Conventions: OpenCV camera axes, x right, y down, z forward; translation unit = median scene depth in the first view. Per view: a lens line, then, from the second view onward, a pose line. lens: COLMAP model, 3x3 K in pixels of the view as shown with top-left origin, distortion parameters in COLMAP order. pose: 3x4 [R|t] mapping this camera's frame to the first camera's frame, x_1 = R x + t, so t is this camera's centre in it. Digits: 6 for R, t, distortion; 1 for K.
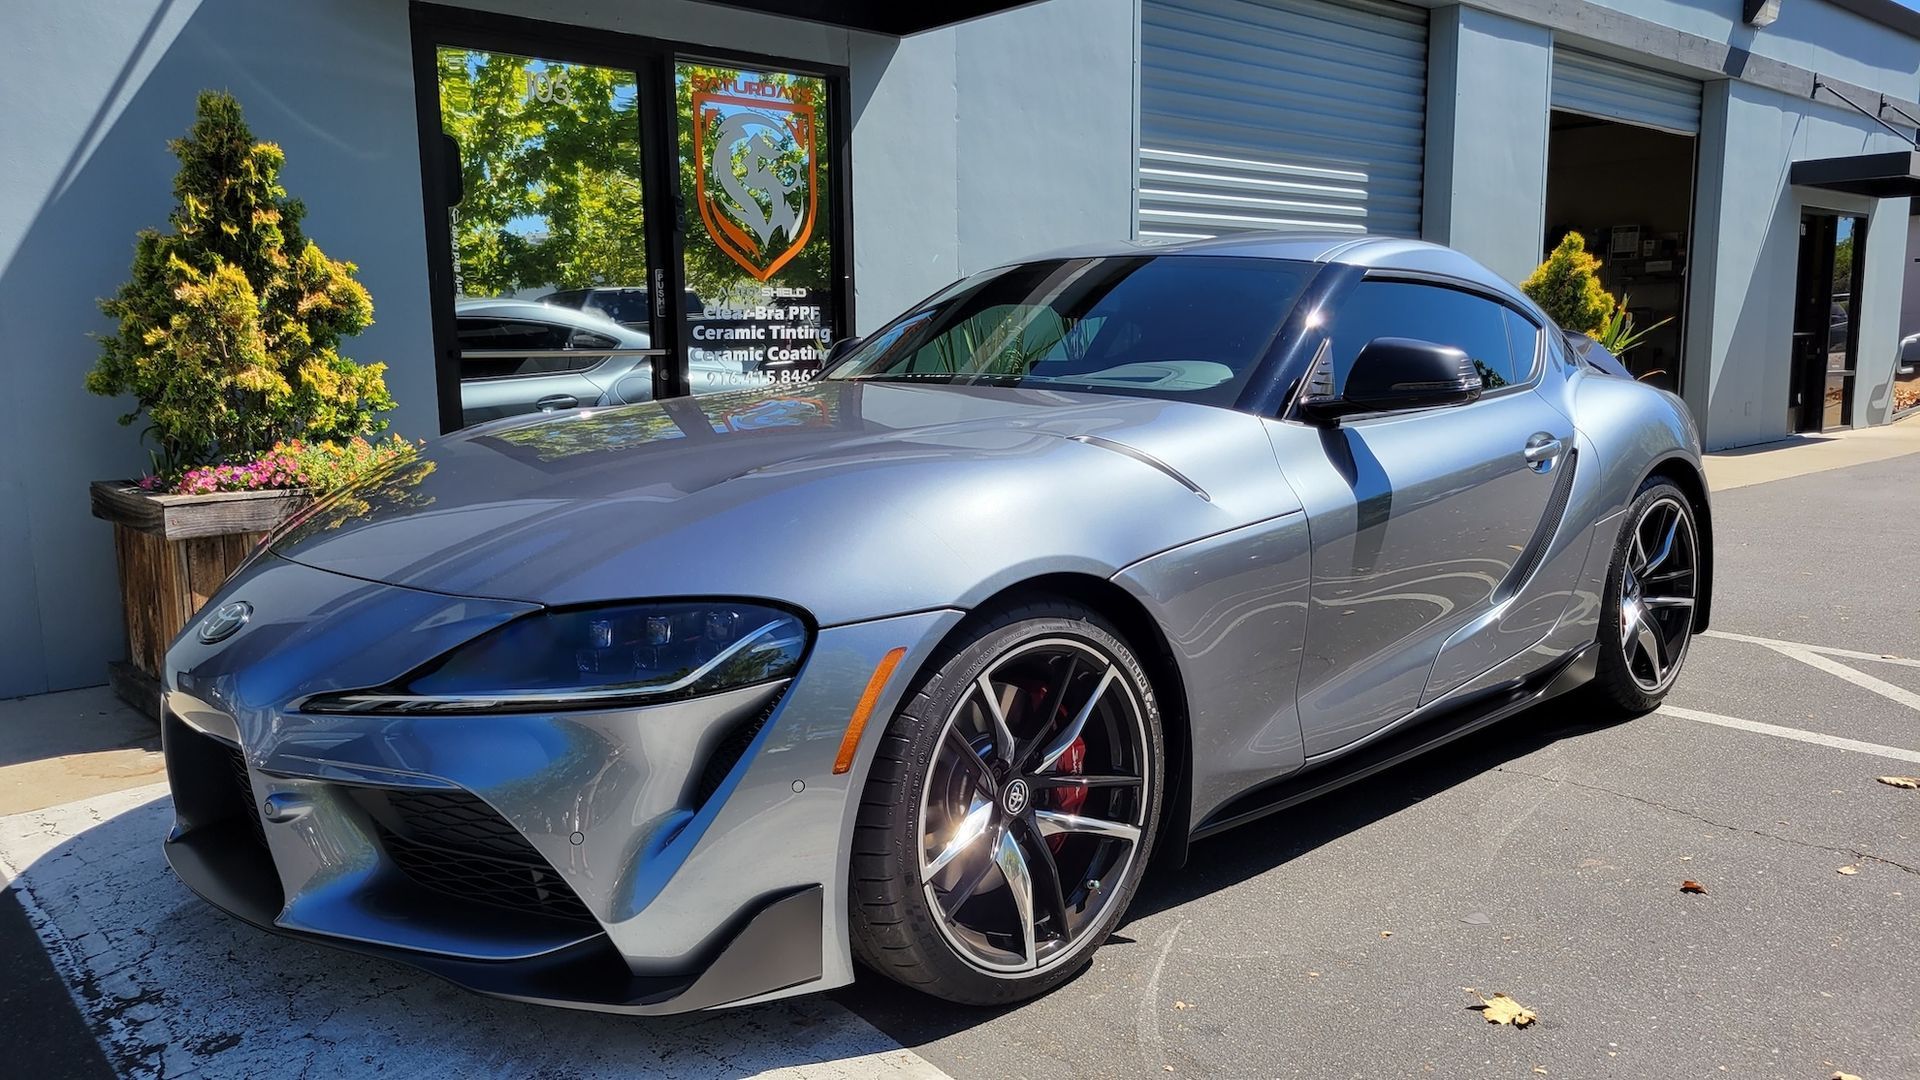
lens RADIAL K [[1487.5, 0, 953.3], [0, 1487.5, 547.2], [0, 0, 1]] dist [0.002041, 0.004599]
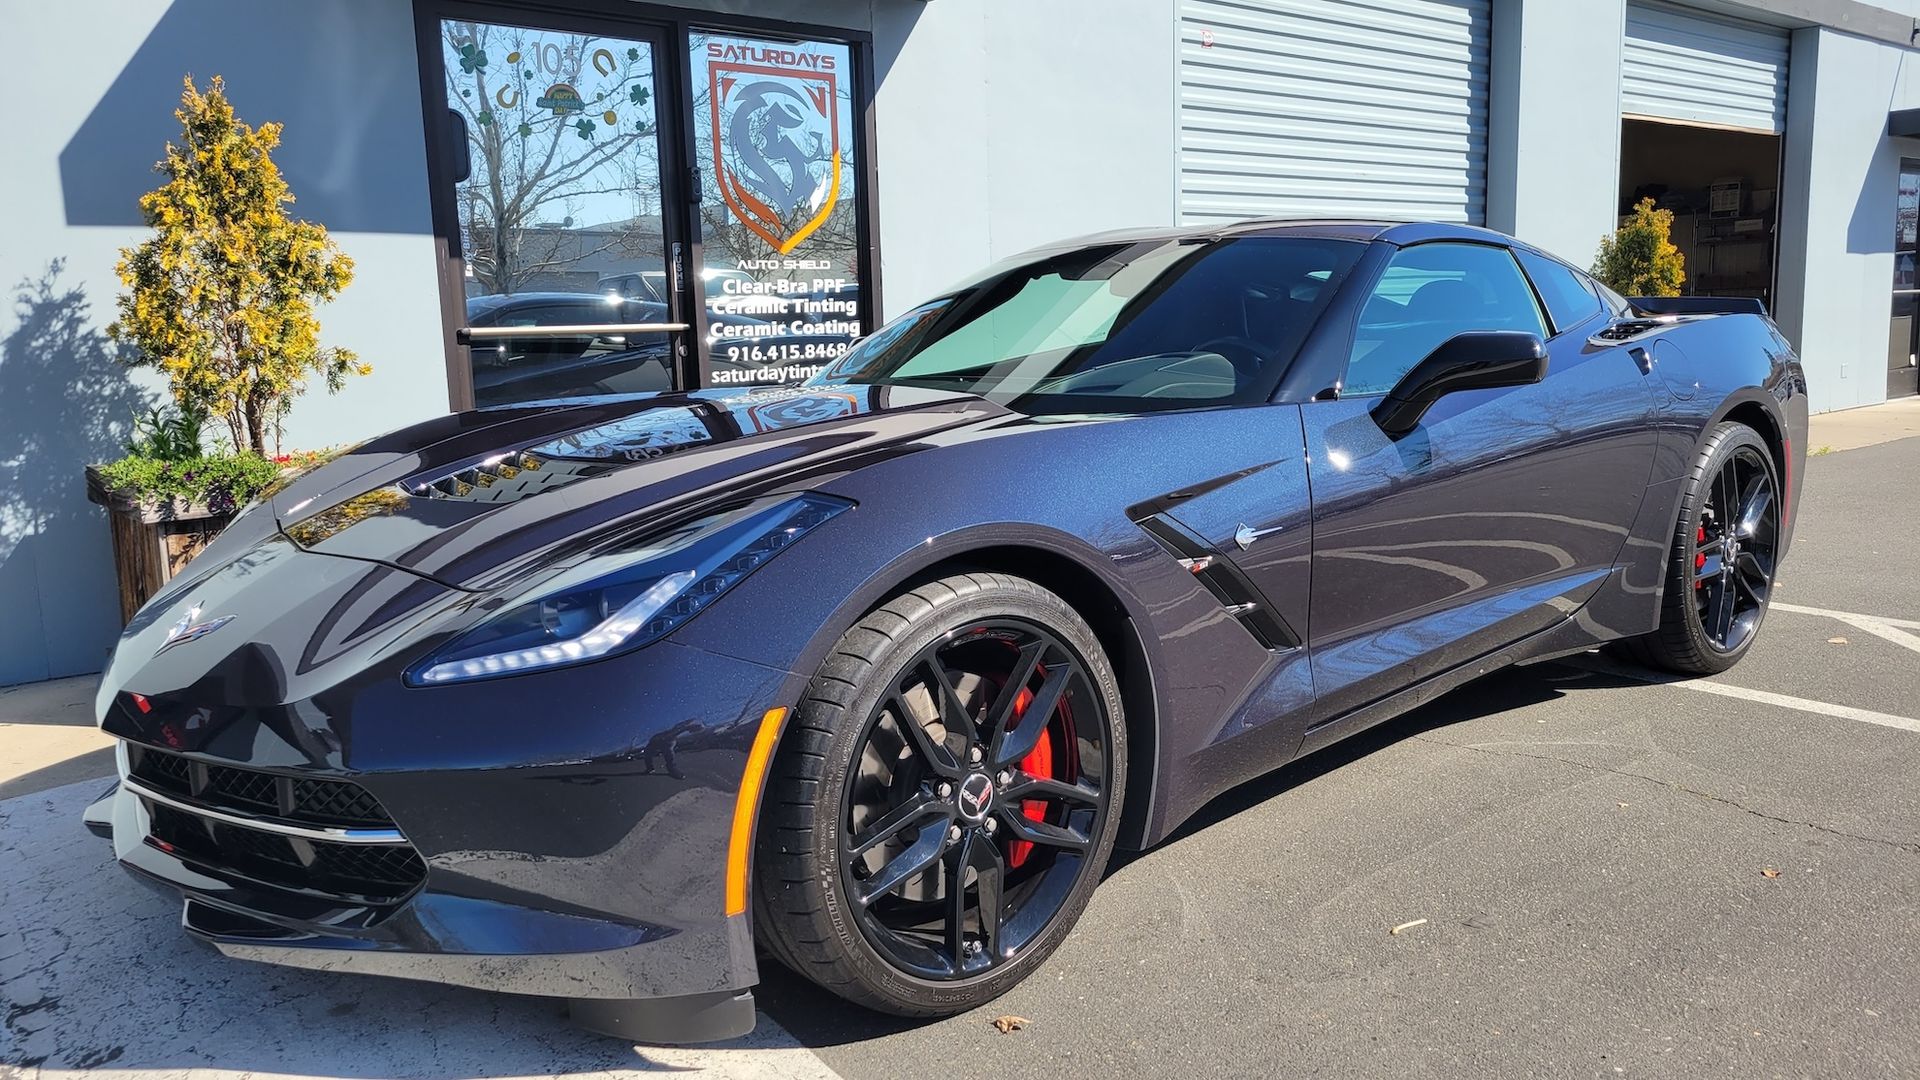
lens RADIAL K [[1473.5, 0, 960.0], [0, 1473.5, 540.0], [0, 0, 1]] dist [0.005054, 0.004240]
pose [[0.998400, -0.009614, -0.055723, 0.039323], [0.010173, 0.999901, 0.009760, 0.000940], [0.055624, -0.010311, 0.998399, 0.036980]]
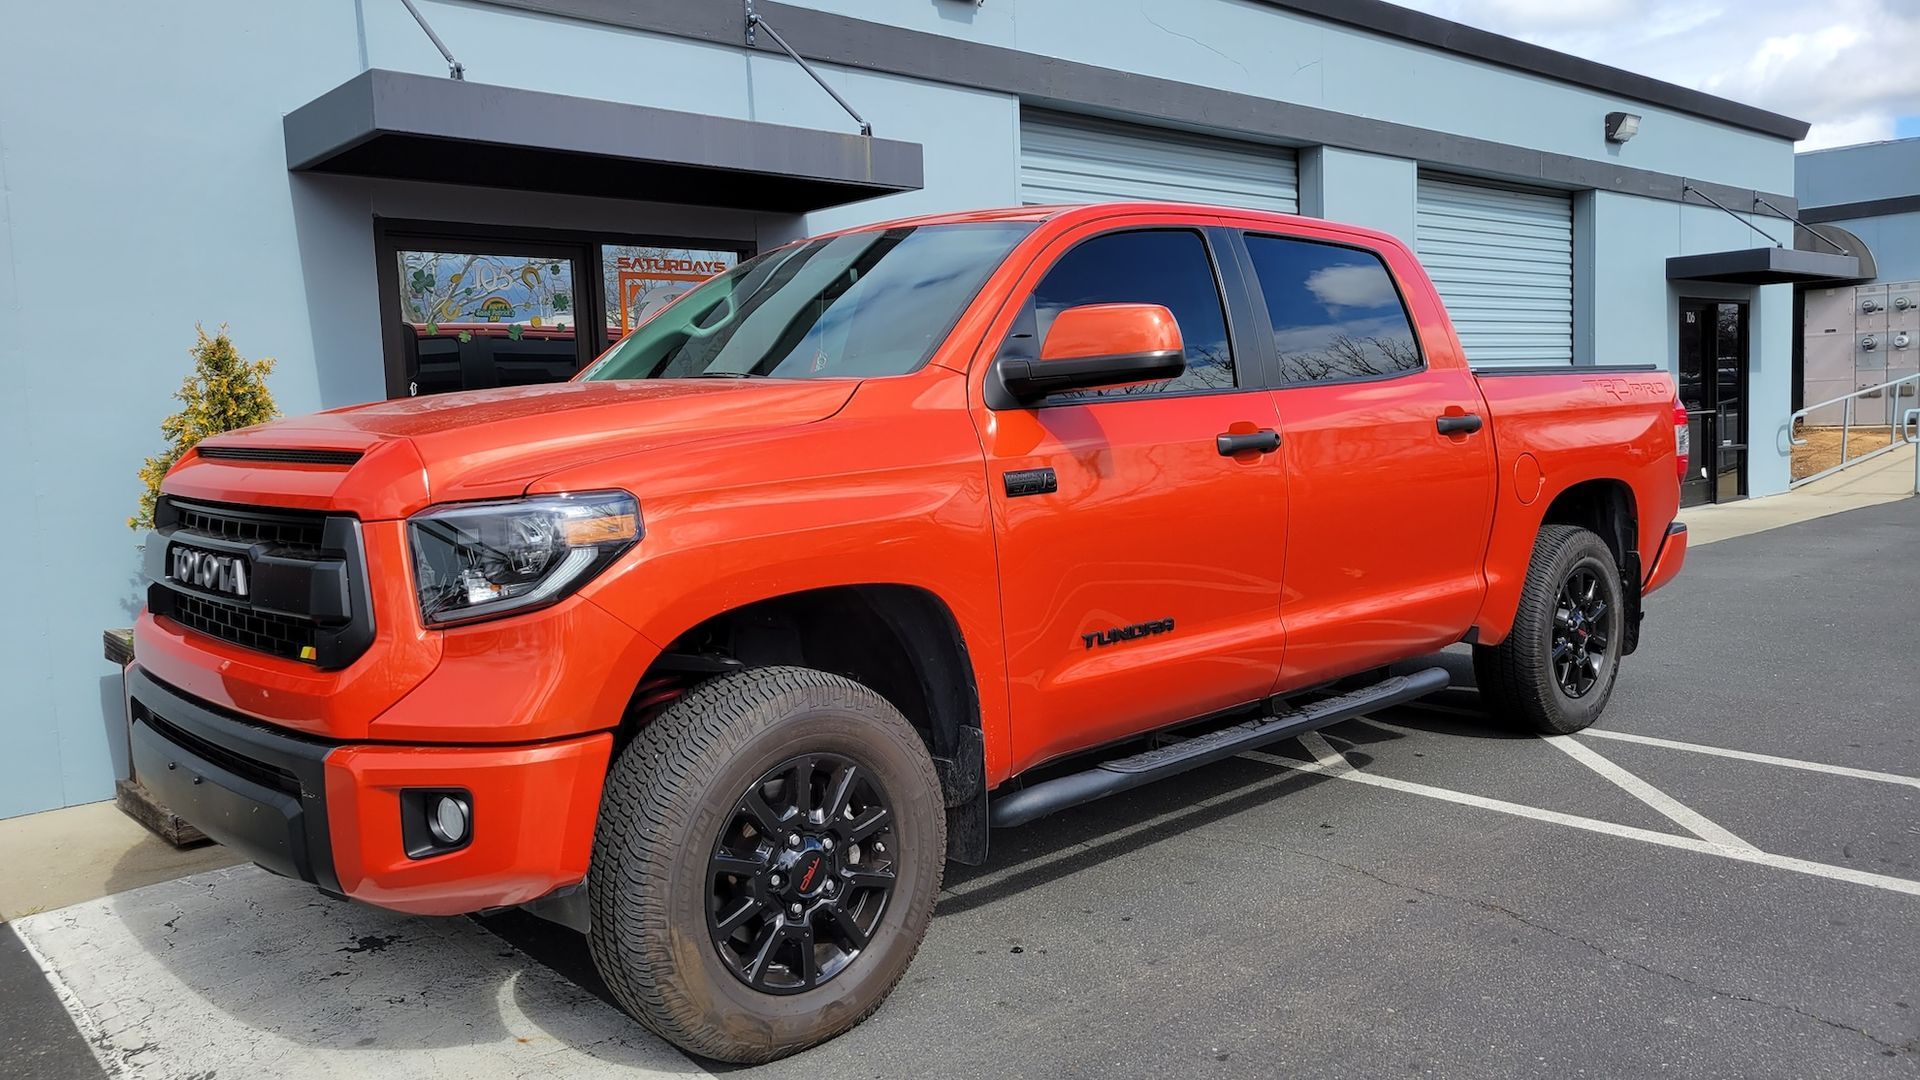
lens RADIAL K [[1473.5, 0, 960.0], [0, 1473.5, 540.0], [0, 0, 1]] dist [0.005054, 0.004240]
pose [[0.999679, -0.024994, 0.004107, 0.080823], [0.025165, 0.998492, -0.048785, -0.029654], [-0.002881, 0.048873, 0.998801, -0.145985]]
